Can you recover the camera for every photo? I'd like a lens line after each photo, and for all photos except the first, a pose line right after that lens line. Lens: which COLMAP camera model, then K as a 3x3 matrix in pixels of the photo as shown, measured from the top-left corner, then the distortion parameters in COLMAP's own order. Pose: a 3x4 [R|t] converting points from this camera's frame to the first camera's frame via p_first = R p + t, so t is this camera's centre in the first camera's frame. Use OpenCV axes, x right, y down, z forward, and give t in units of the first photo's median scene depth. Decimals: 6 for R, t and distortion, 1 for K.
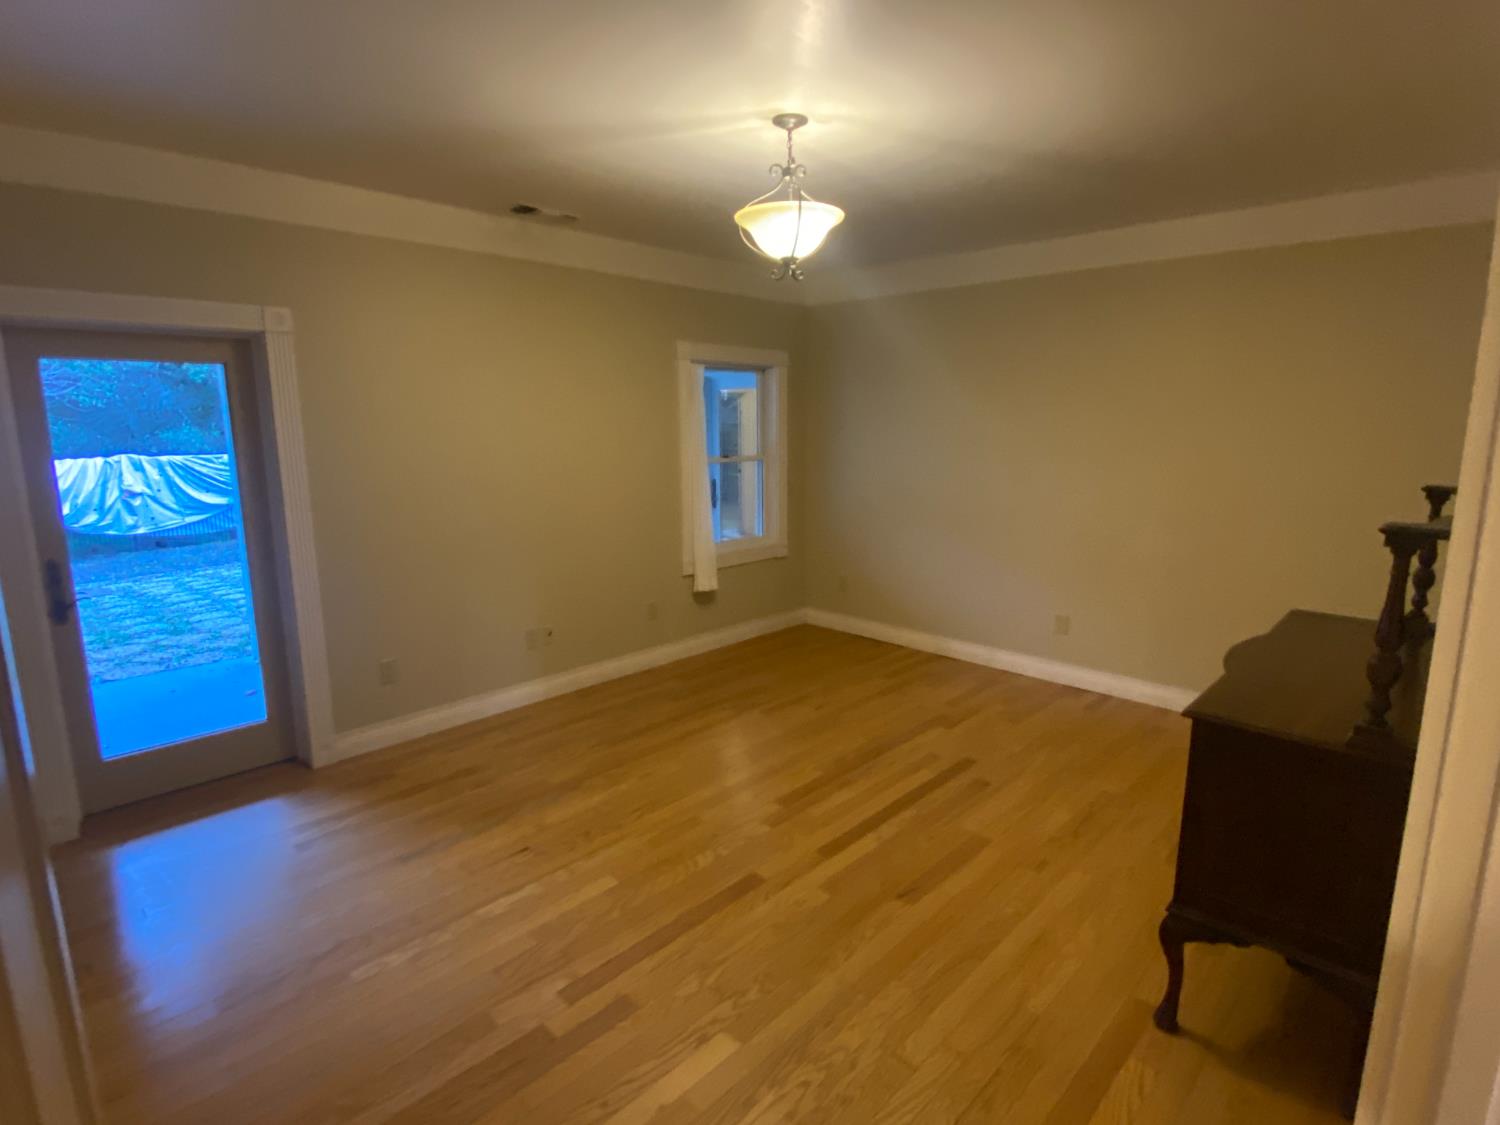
lens RADIAL K [[764.9, 0, 751.1], [0, 764.9, 559.1], [0, 0, 1]] dist [0.086958, -0.095571]
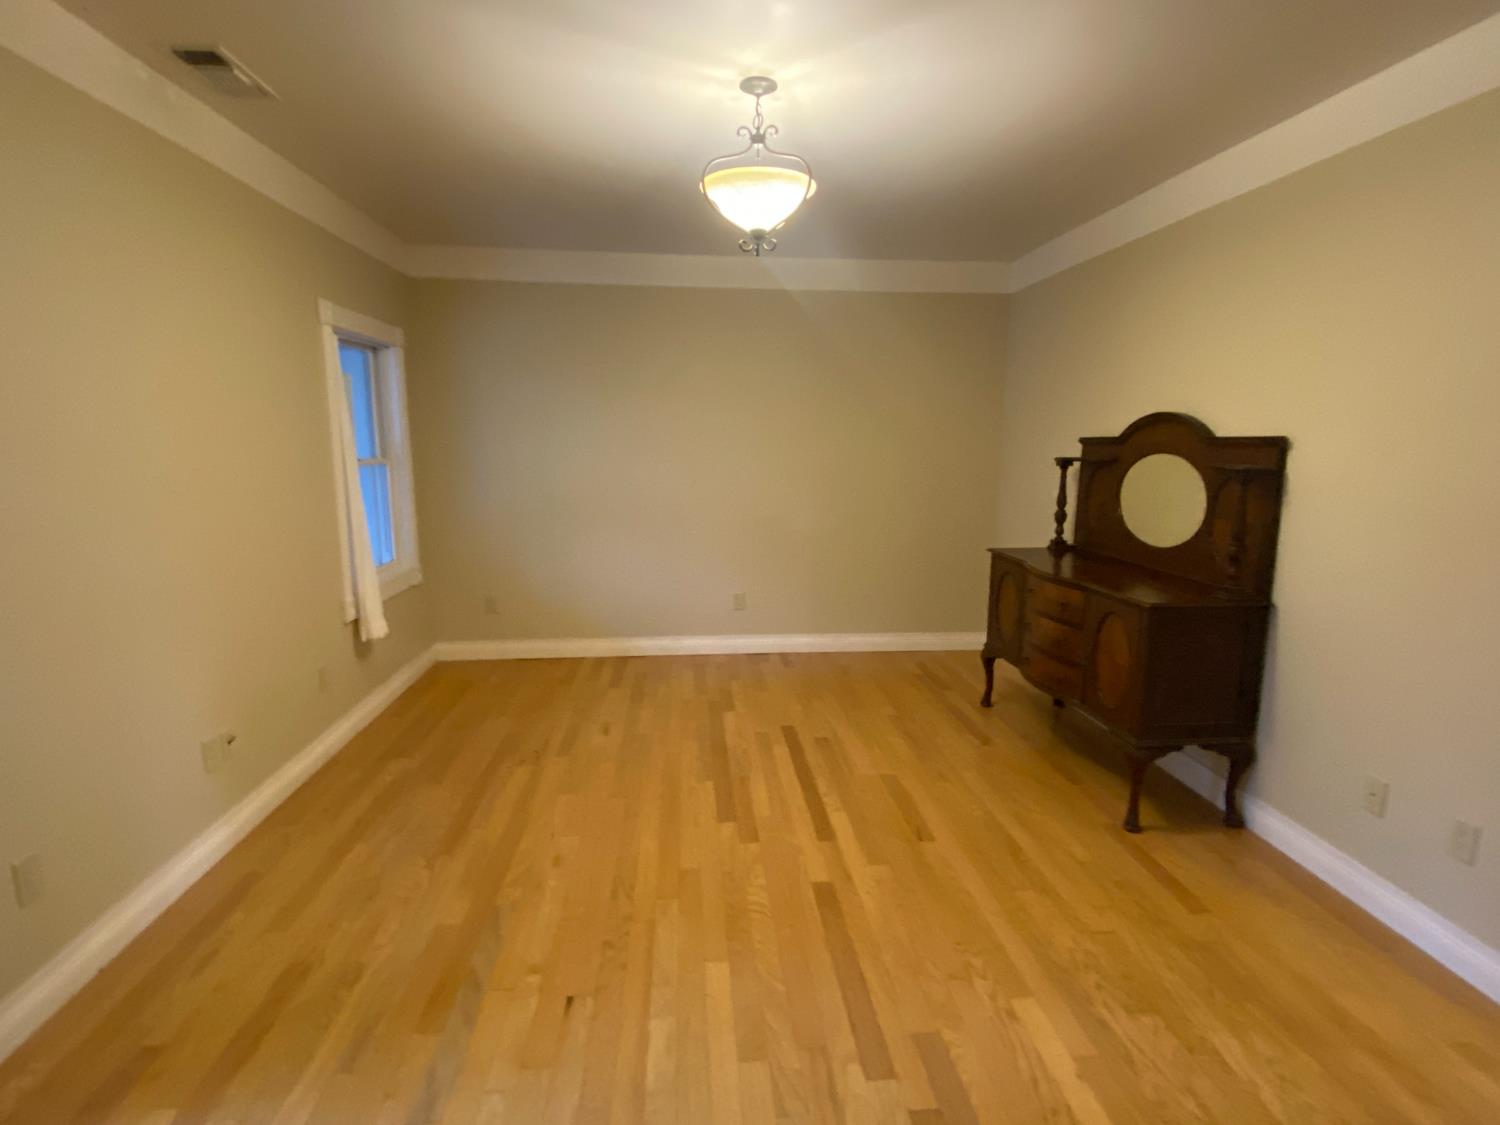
lens RADIAL K [[764.9, 0, 751.1], [0, 764.9, 559.1], [0, 0, 1]] dist [0.086958, -0.095571]
pose [[0.653148, -0.114469, 0.748528, -0.611754], [0.131911, 0.990594, 0.036385, -0.023101], [-0.745652, 0.074975, 0.662104, 0.351550]]
